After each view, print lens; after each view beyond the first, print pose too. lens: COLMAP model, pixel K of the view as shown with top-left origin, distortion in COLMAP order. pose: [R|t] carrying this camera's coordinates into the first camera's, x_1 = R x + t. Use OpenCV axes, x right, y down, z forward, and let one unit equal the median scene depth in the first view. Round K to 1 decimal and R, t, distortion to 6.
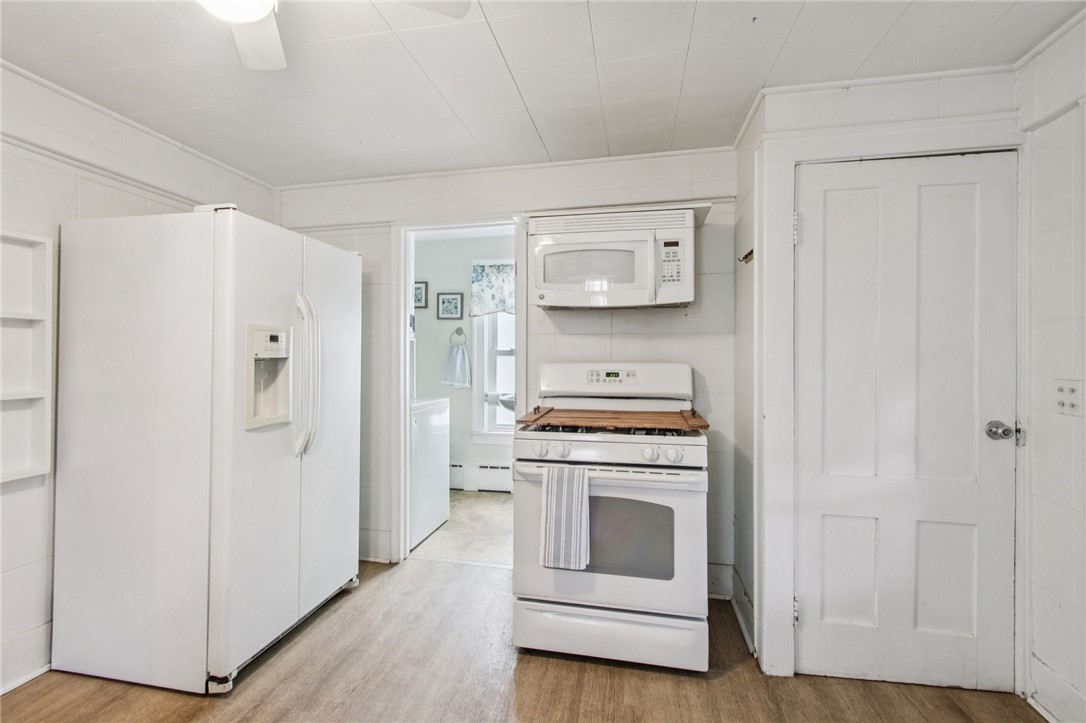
lens RADIAL K [[510.1, 0, 521.7], [0, 510.1, 351.0], [0, 0, 1]] dist [0.000467, -0.000167]
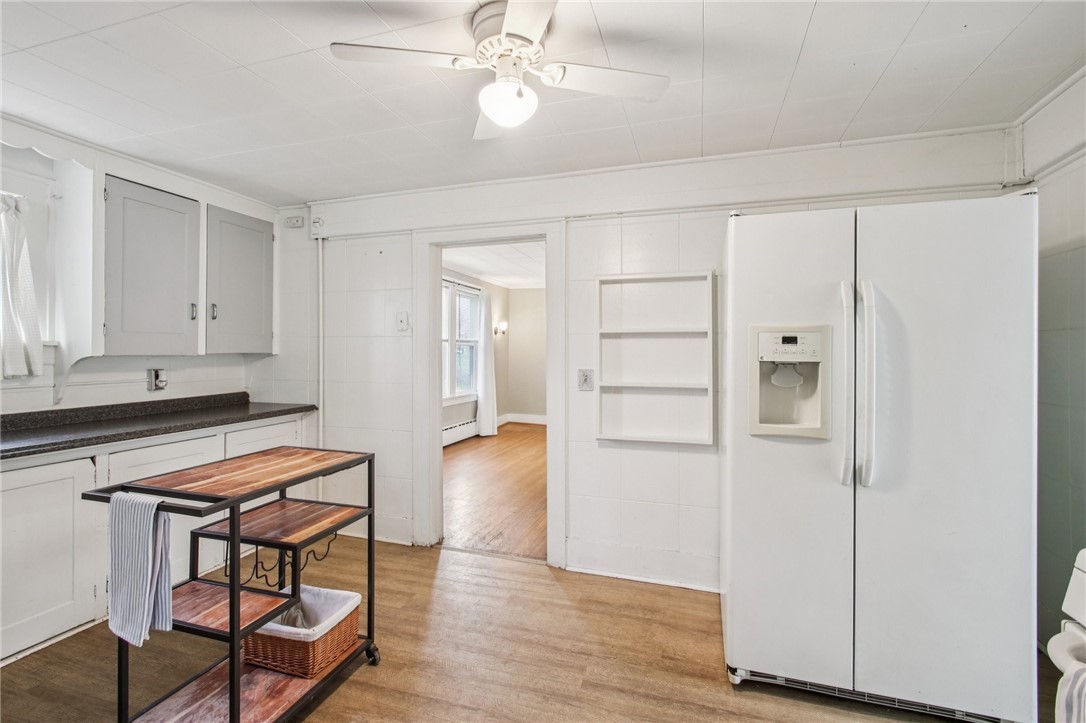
lens RADIAL K [[518.7, 0, 543.0], [0, 518.7, 361.5], [0, 0, 1]] dist [0.024952, 0.000026]
pose [[-0.086159, 0.008129, -0.996248, 0.348862], [0.002493, 0.999965, 0.007943, 0.003760], [0.996278, -0.001799, -0.086176, 0.481997]]
